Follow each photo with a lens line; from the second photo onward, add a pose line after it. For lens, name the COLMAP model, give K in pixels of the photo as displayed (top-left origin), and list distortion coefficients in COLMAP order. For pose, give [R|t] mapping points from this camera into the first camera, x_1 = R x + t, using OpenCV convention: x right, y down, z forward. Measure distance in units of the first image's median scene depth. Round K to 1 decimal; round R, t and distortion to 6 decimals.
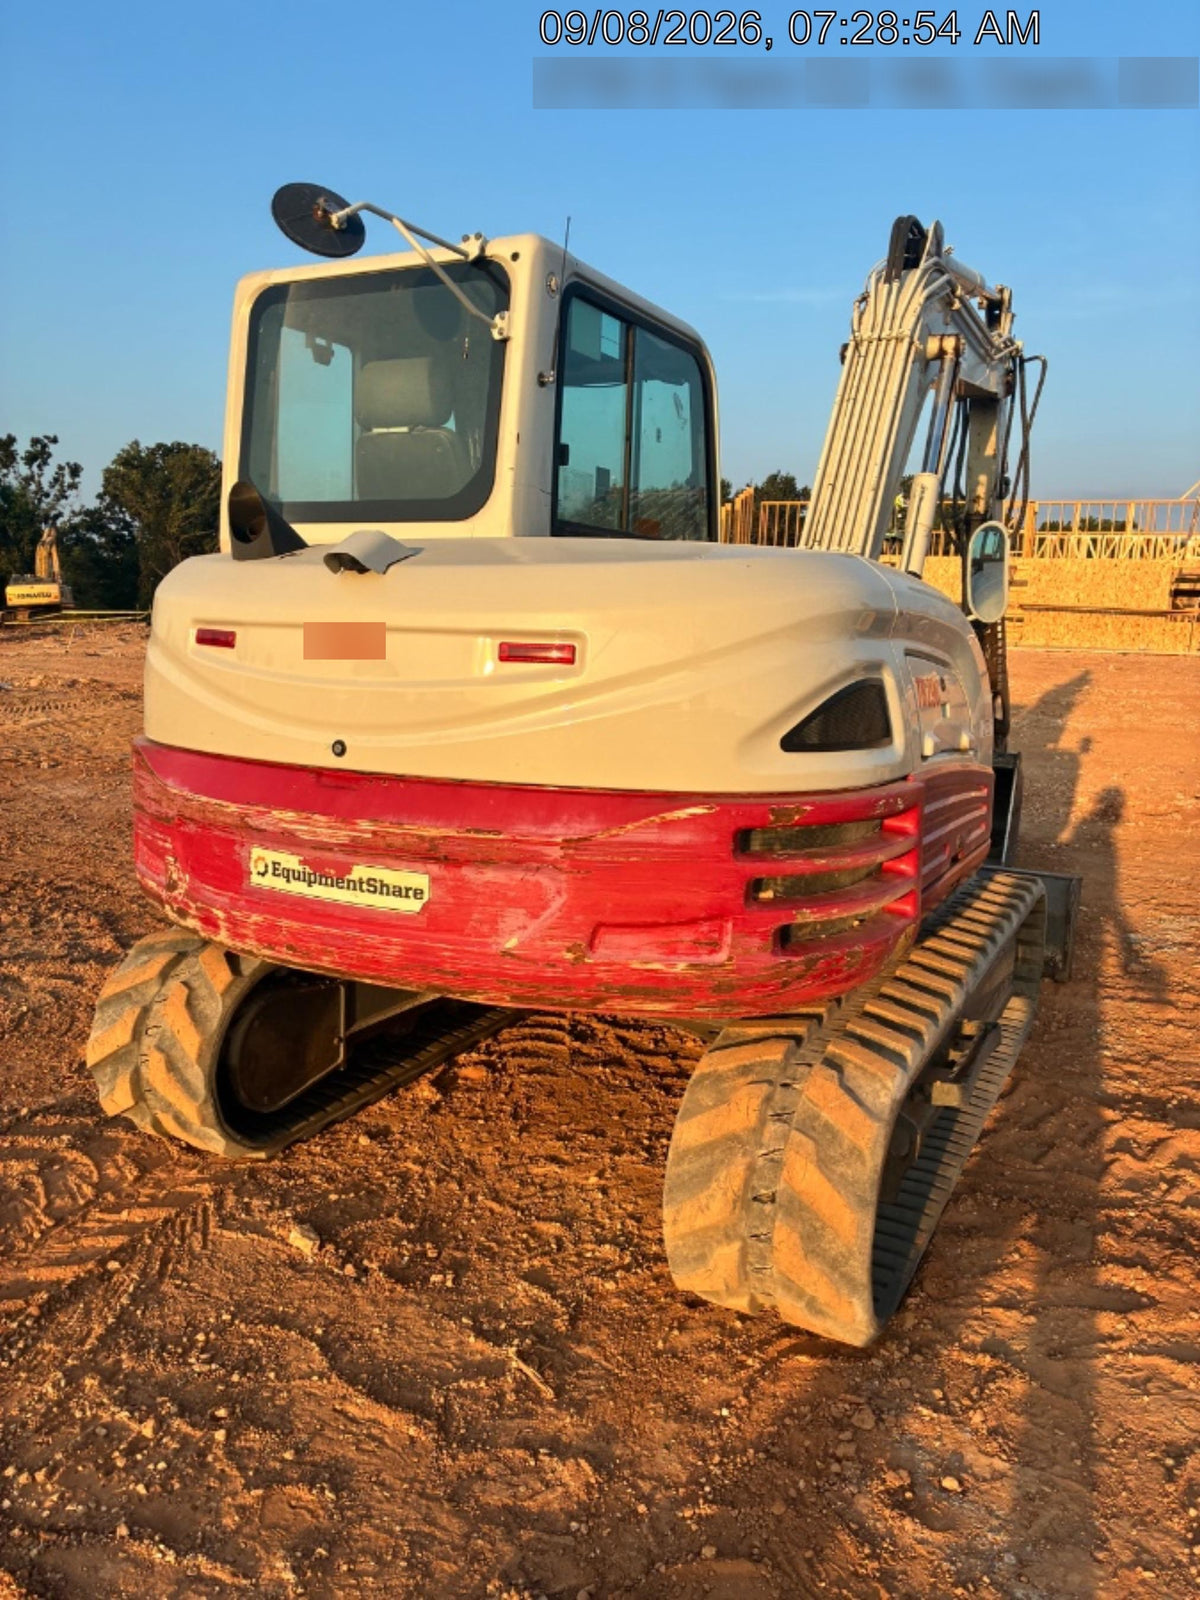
lens RADIAL K [[1181.2, 0, 600.0], [0, 1181.2, 800.0], [0, 0, 1]] dist [0.085252, -0.100528]
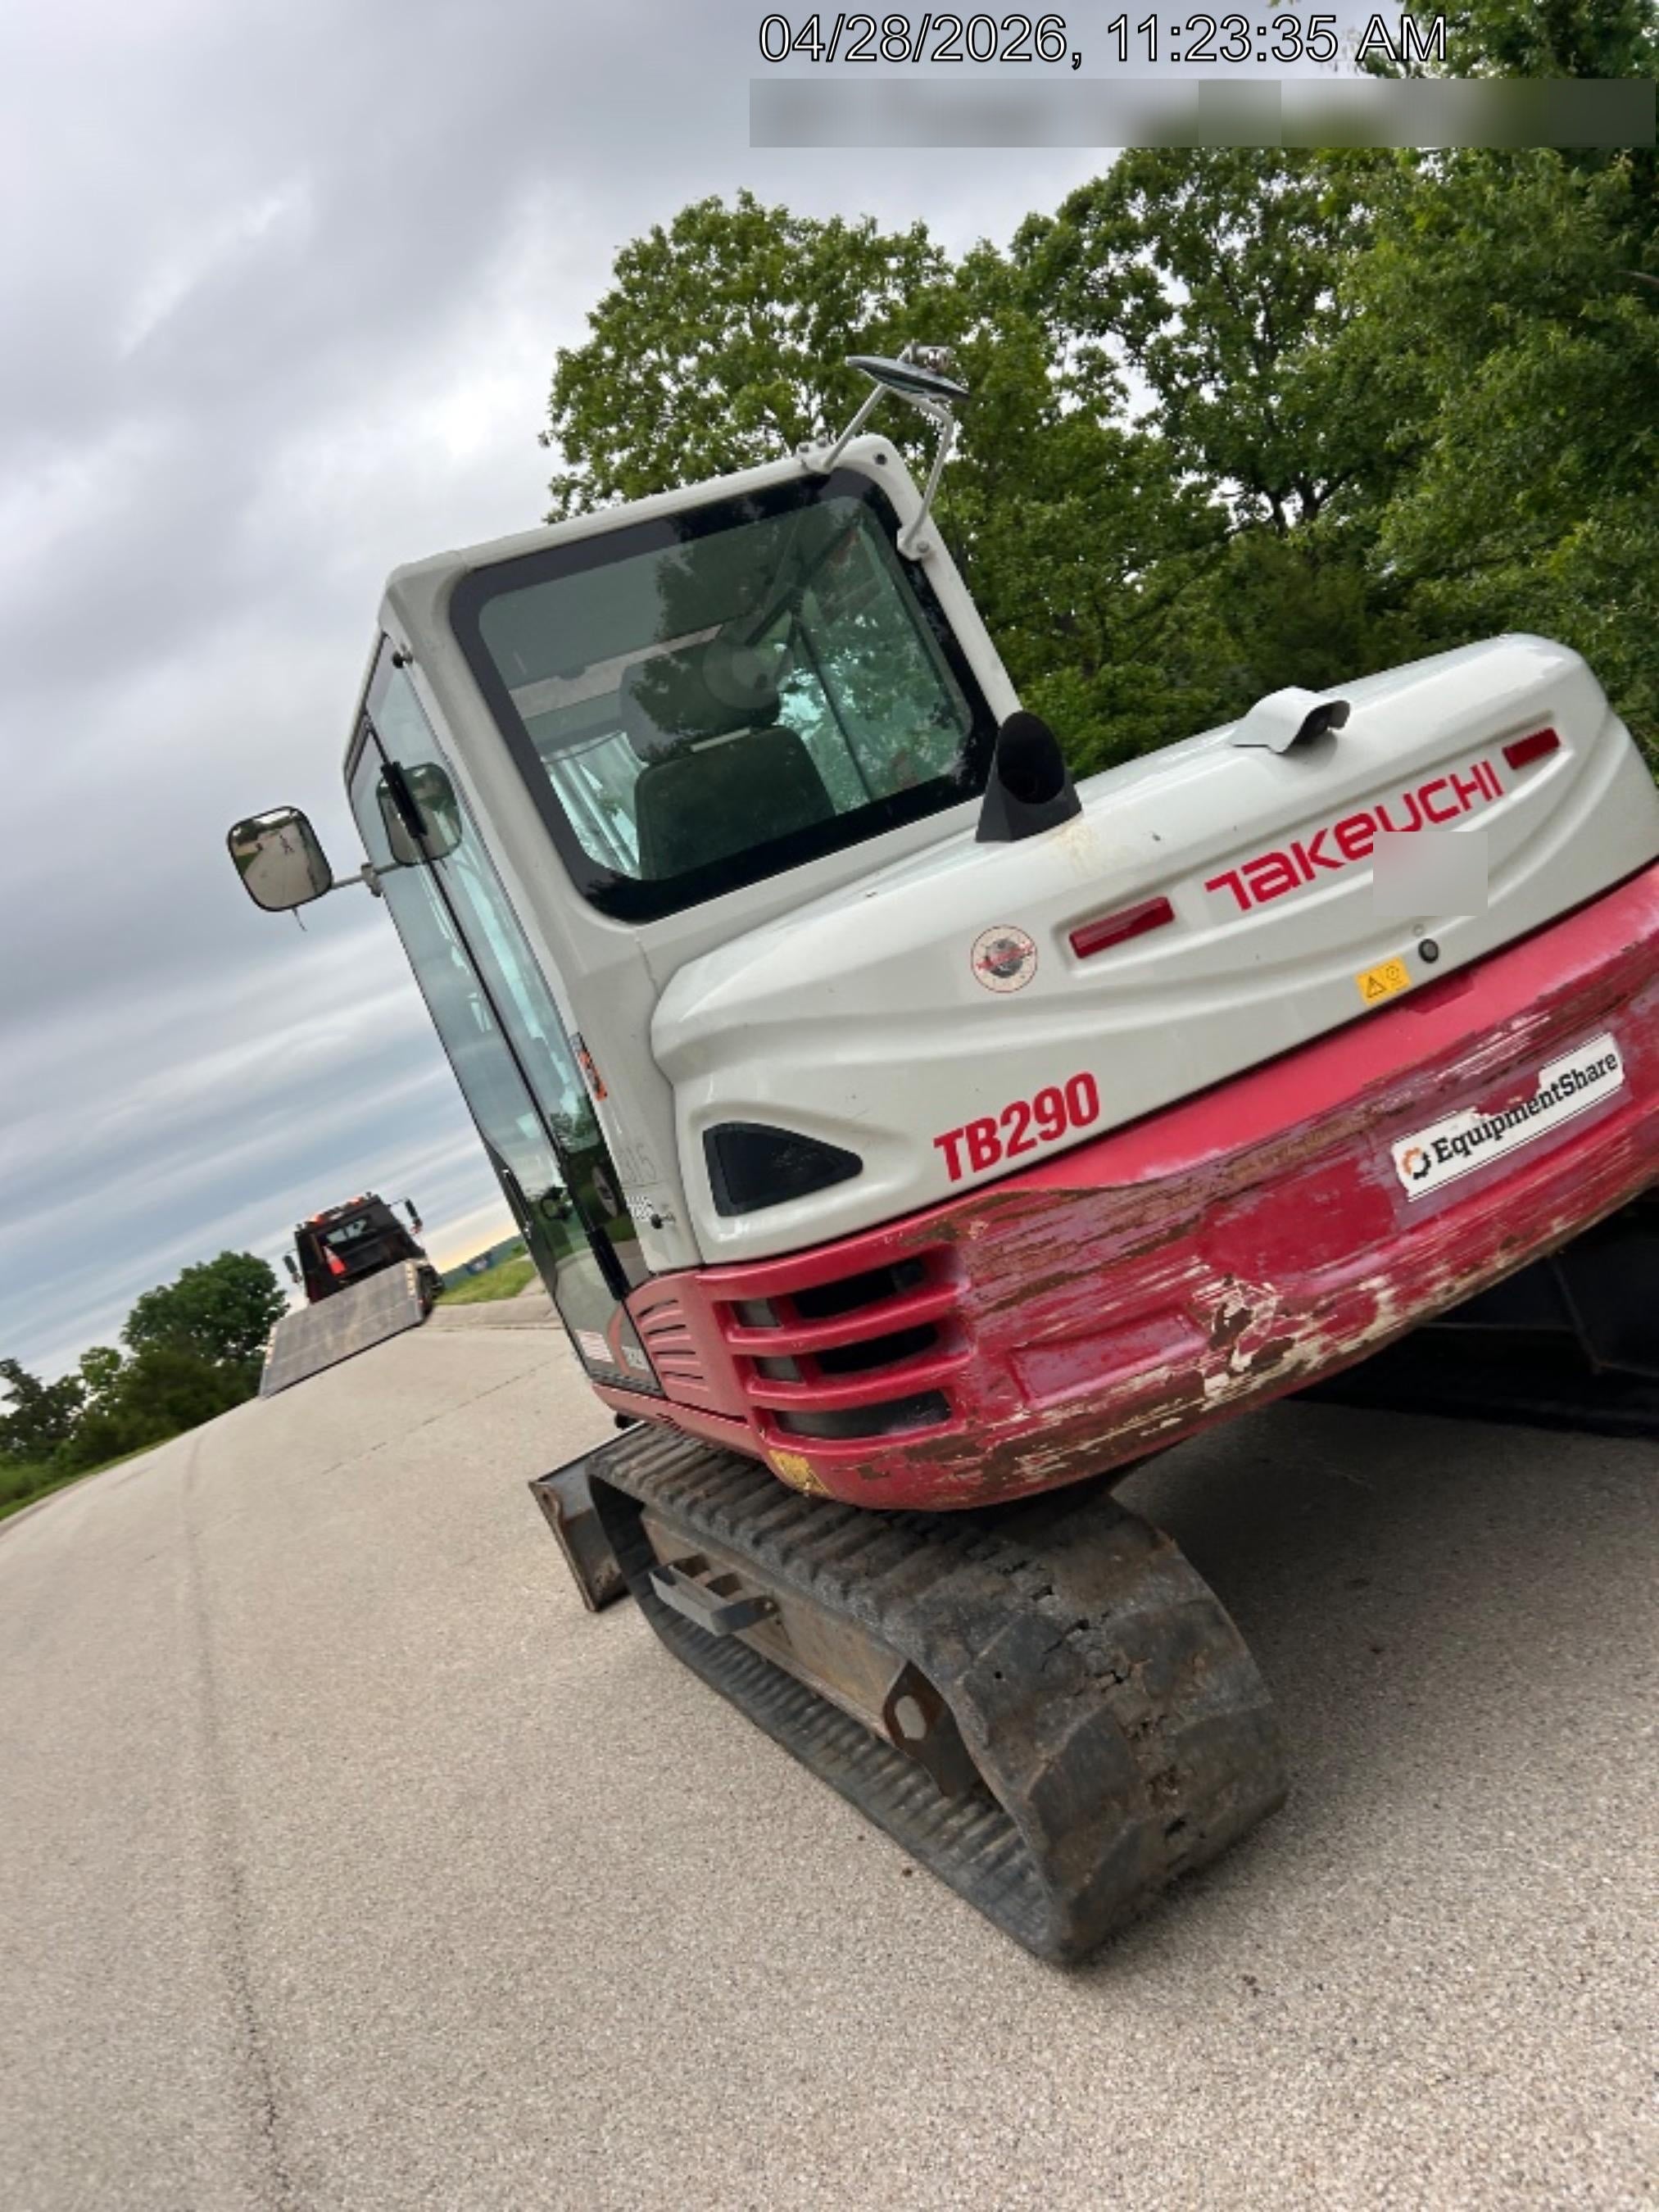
lens RADIAL K [[1633.1, 0, 829.5], [0, 1633.1, 1106.0], [0, 0, 1]] dist [0.085252, -0.100528]
pose [[0.565731, -0.319243, 0.760284, -1.215996], [0.505470, 0.862733, -0.013861, -0.131814], [-0.651497, 0.392142, 0.649443, 0.621879]]
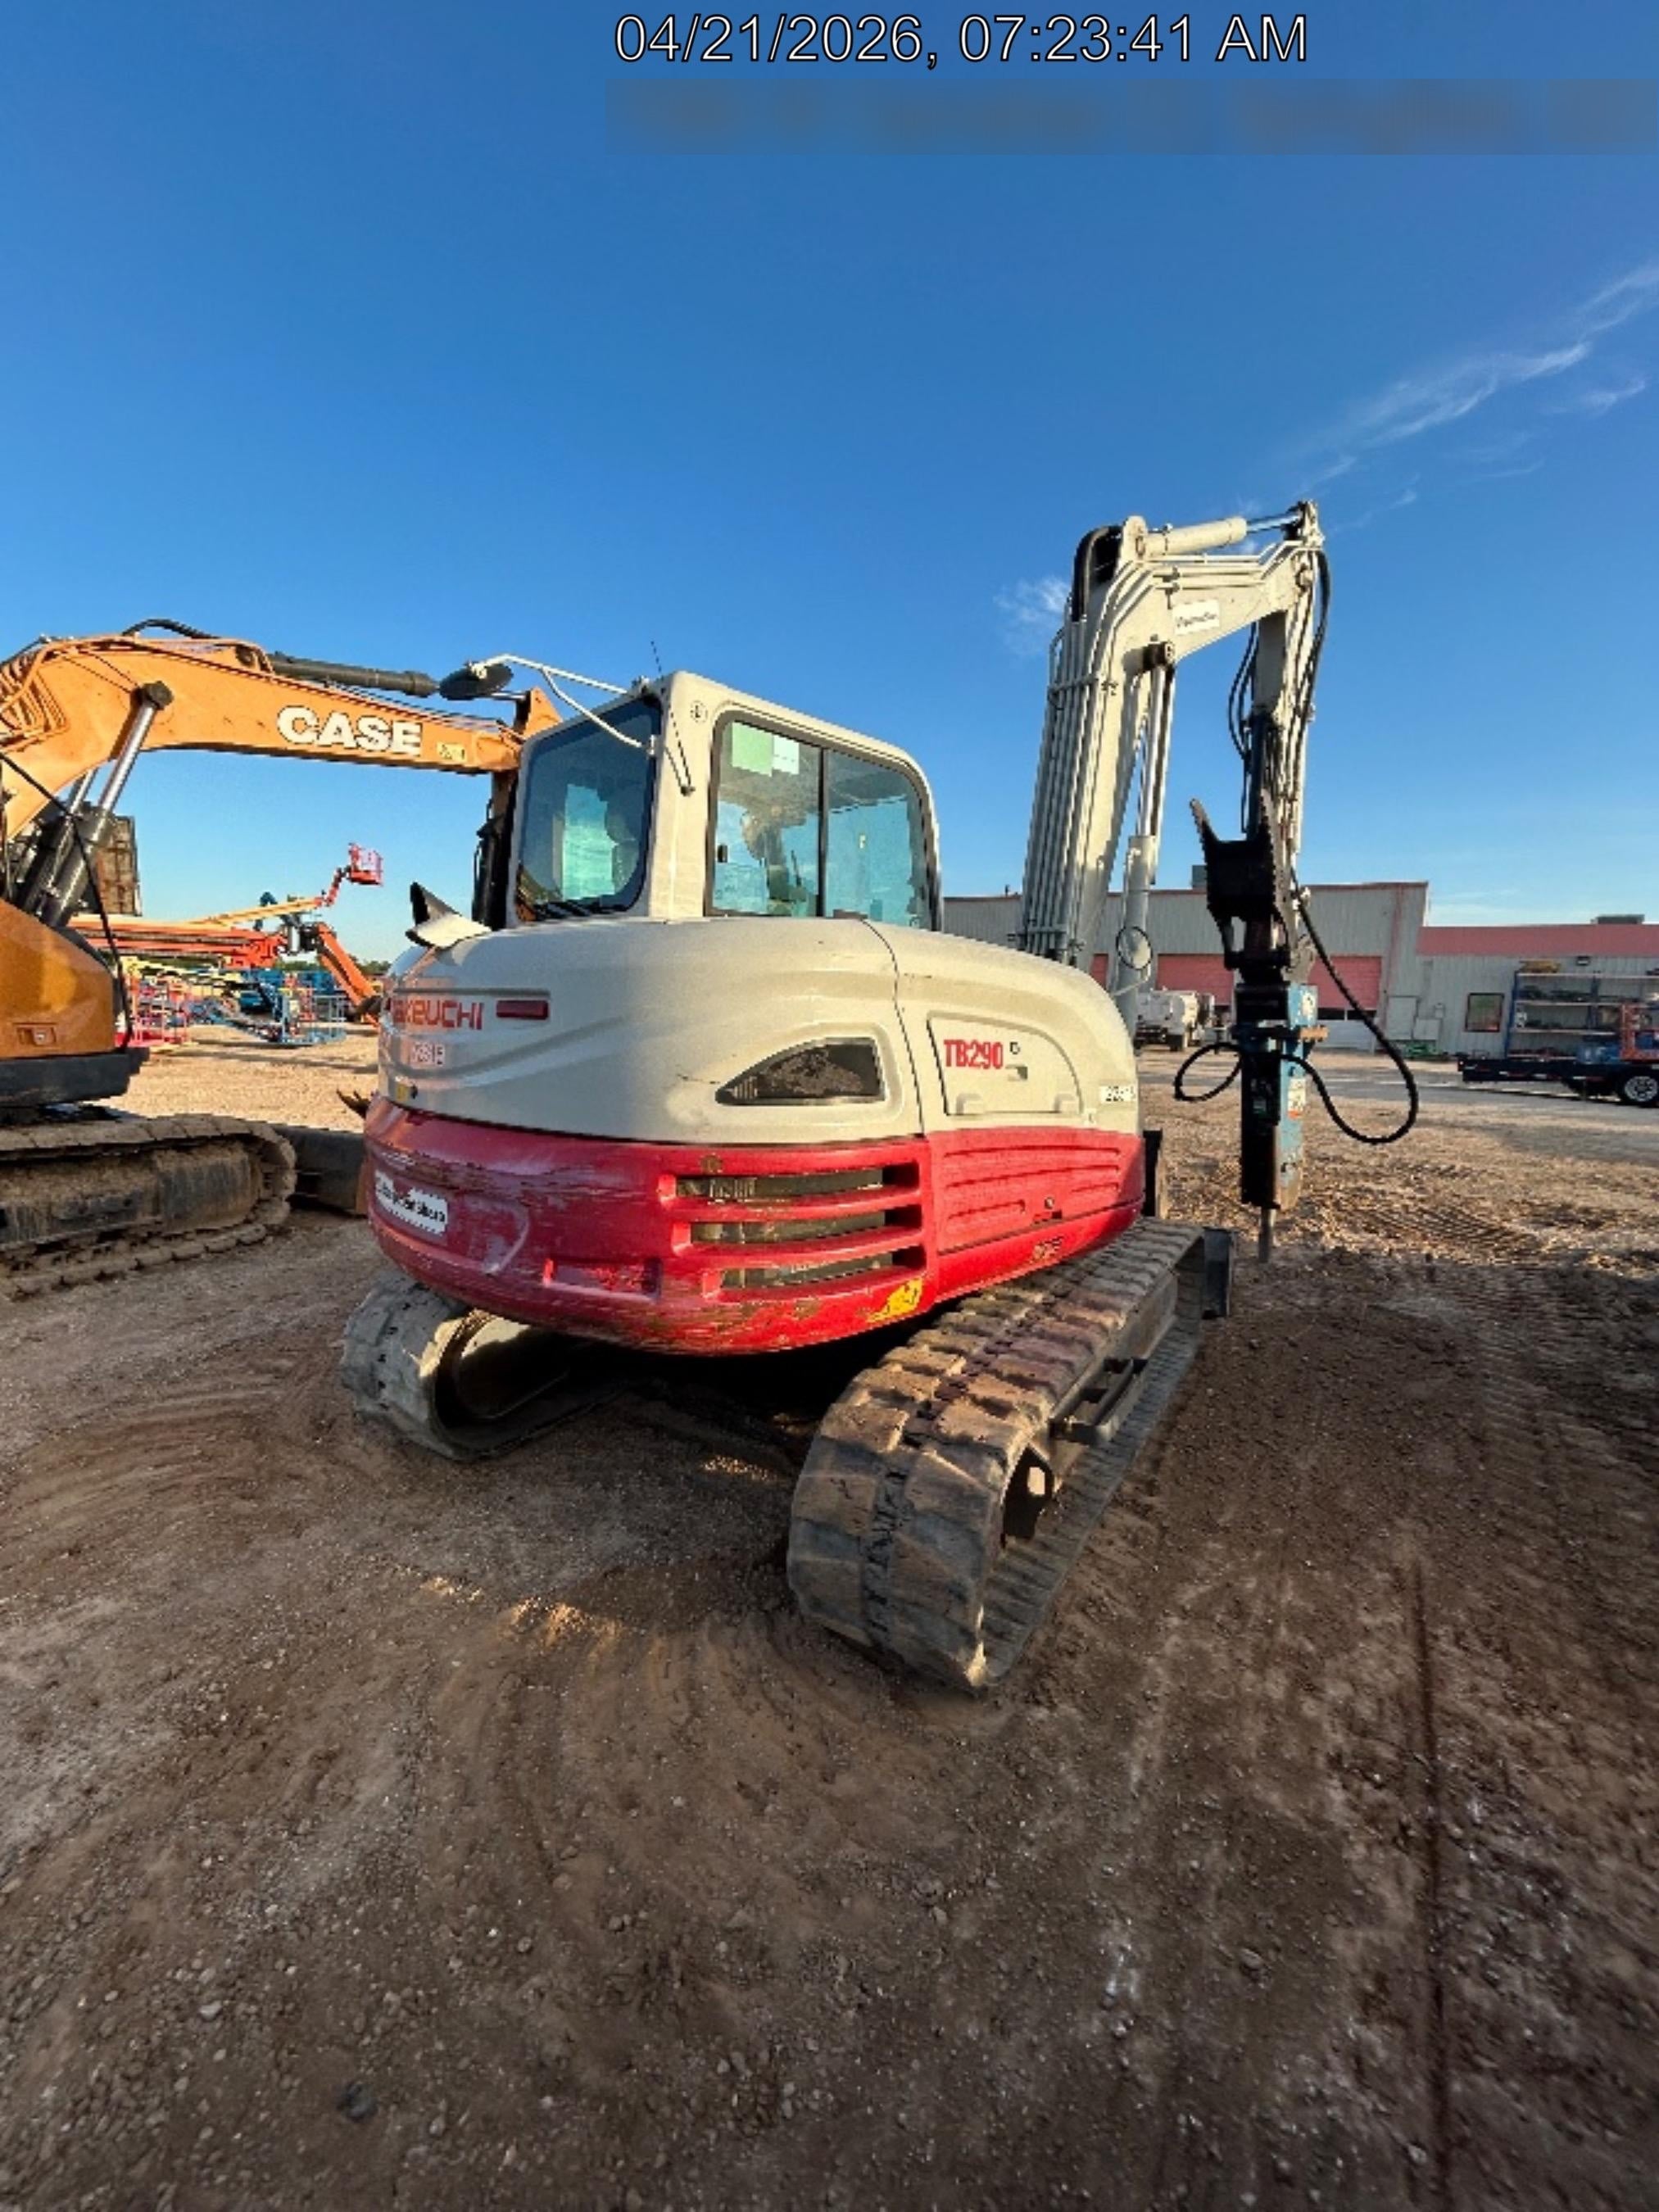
lens RADIAL K [[885.5, 0, 832.9], [0, 885.5, 1126.9], [0, 0, 1]] dist [-0.000282, -0.000008]
pose [[0.950339, 0.034290, -0.309323, 0.461804], [-0.044526, 0.998668, -0.026090, -0.003856], [0.308016, 0.038567, 0.950599, 0.276867]]
